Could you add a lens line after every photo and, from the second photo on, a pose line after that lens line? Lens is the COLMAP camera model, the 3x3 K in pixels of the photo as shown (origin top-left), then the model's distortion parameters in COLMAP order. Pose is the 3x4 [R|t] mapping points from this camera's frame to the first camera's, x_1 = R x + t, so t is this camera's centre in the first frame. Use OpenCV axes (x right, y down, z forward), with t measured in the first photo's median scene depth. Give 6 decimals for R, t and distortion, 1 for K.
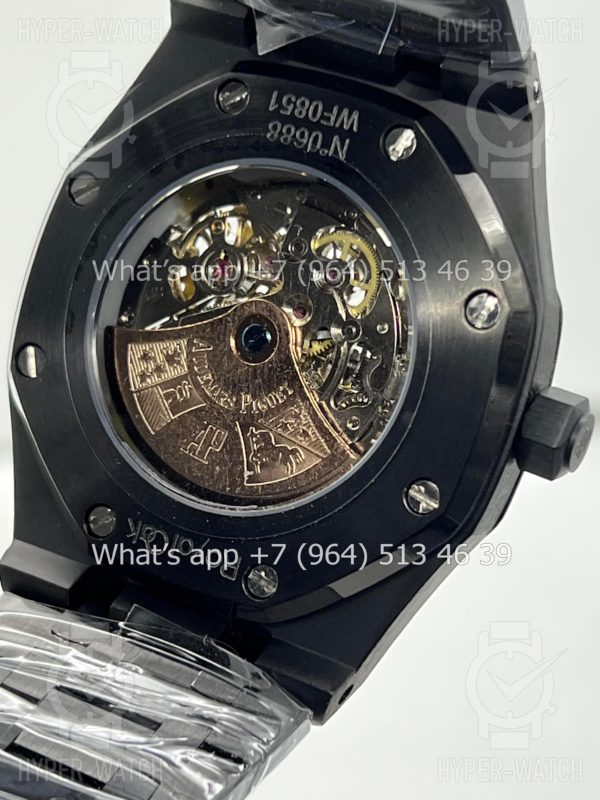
lens RADIAL K [[1907.3, 0, 300.0], [0, 1907.3, 400.0], [0, 0, 1]] dist [0.264179, -0.245339]
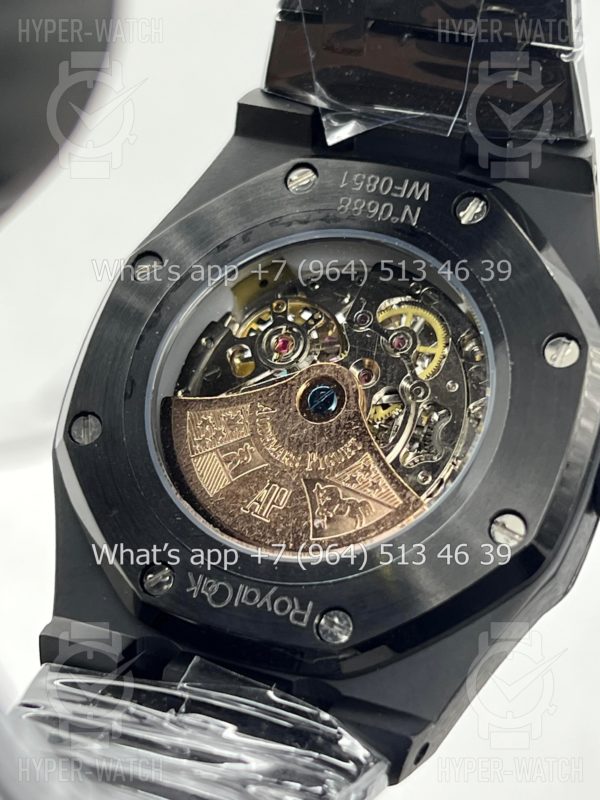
lens RADIAL K [[1907.3, 0, 300.0], [0, 1907.3, 400.0], [0, 0, 1]] dist [0.264179, -0.245339]
pose [[0.993487, 0.047924, 0.103380, -0.138338], [-0.010310, 0.941339, -0.337306, 0.305636], [-0.113481, 0.334043, 0.935702, 0.072606]]
